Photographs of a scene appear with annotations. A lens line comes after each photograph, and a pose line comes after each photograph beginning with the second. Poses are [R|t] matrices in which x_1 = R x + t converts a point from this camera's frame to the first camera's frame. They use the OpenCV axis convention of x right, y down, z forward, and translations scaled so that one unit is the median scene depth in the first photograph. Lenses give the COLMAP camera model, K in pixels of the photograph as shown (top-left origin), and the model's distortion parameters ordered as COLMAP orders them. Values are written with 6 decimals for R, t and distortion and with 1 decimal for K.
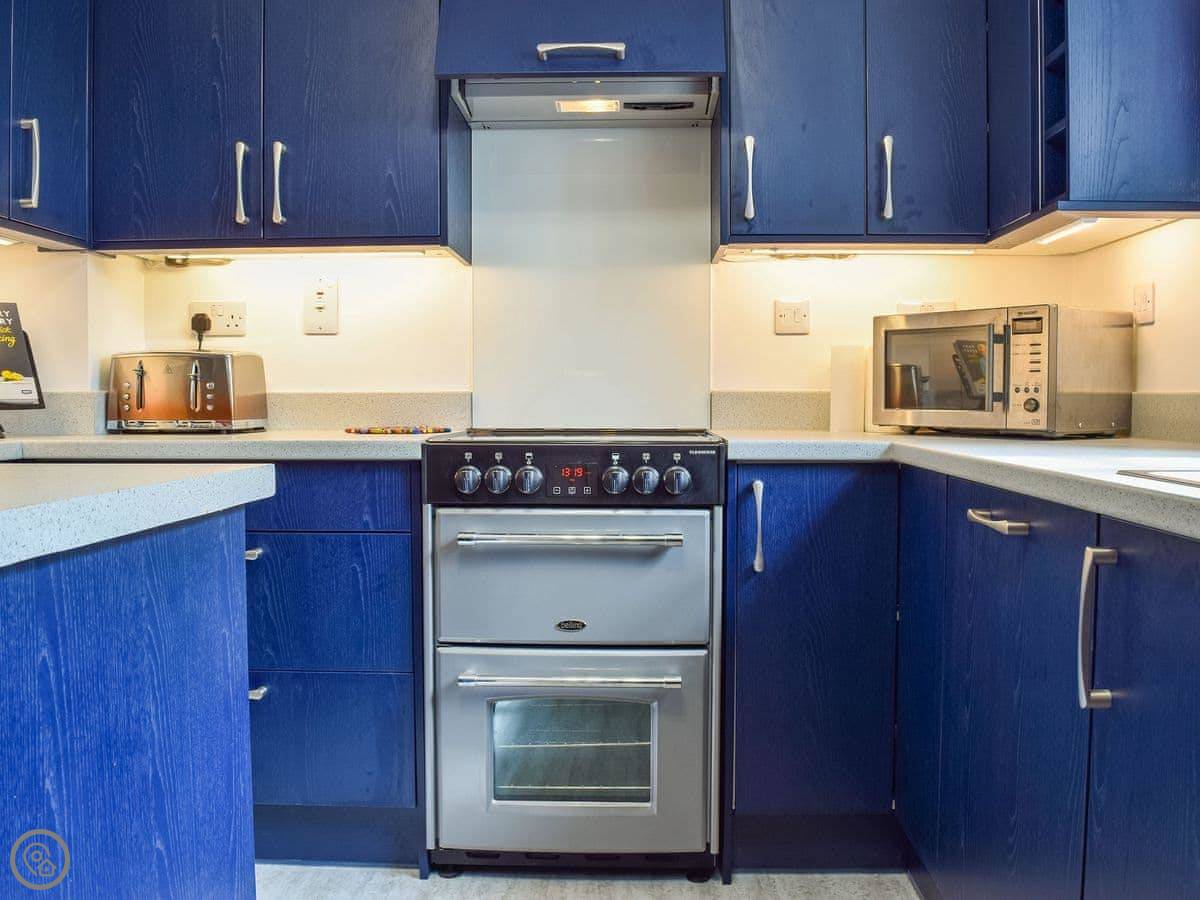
lens RADIAL K [[1019.6, 0, 601.0], [0, 1019.6, 462.6], [0, 0, 1]] dist [-0.088552, 0.011261]
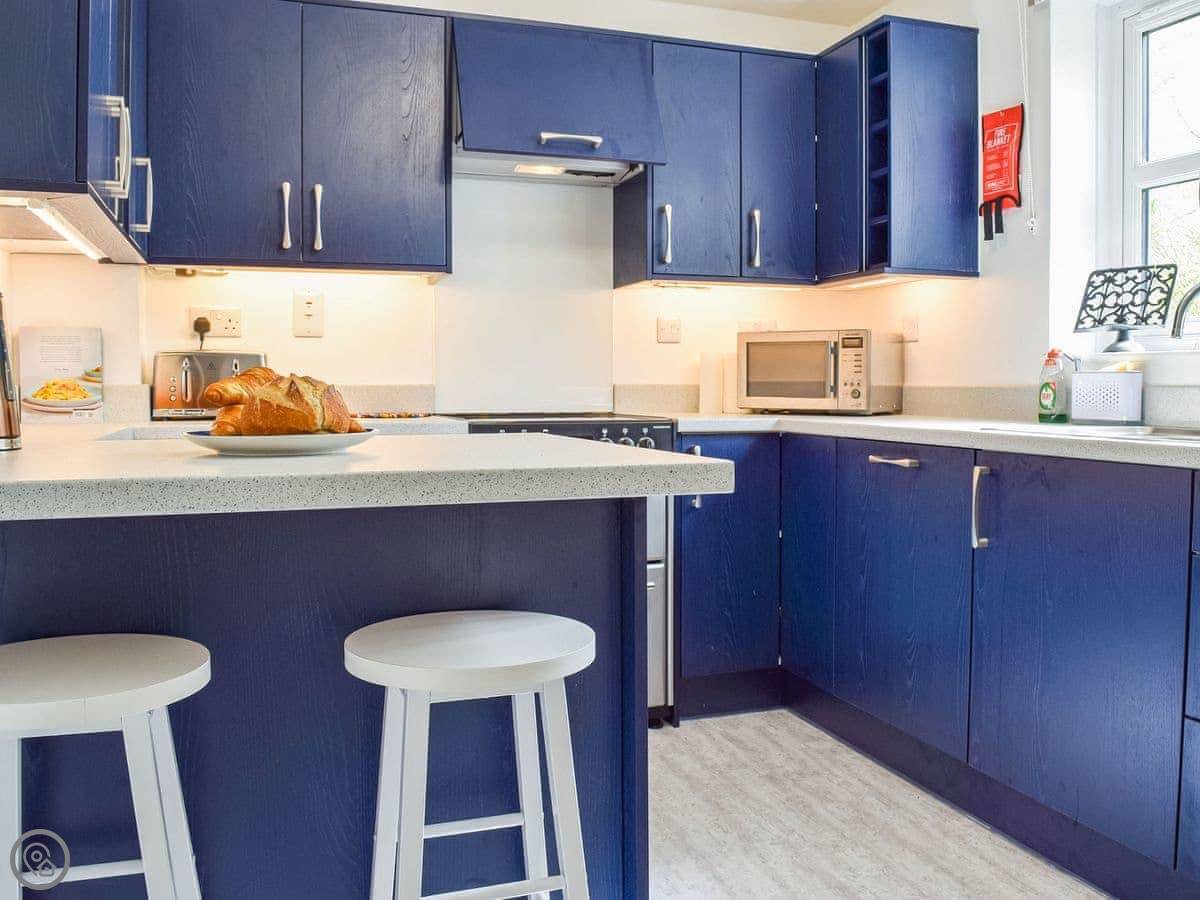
lens RADIAL K [[1019.6, 0, 601.0], [0, 1019.6, 462.6], [0, 0, 1]] dist [-0.088552, 0.011261]
pose [[0.938064, -0.025843, 0.345497, -0.455005], [0.021490, 0.999634, 0.016424, 0.013685], [-0.345795, -0.007982, 0.938276, -0.315025]]
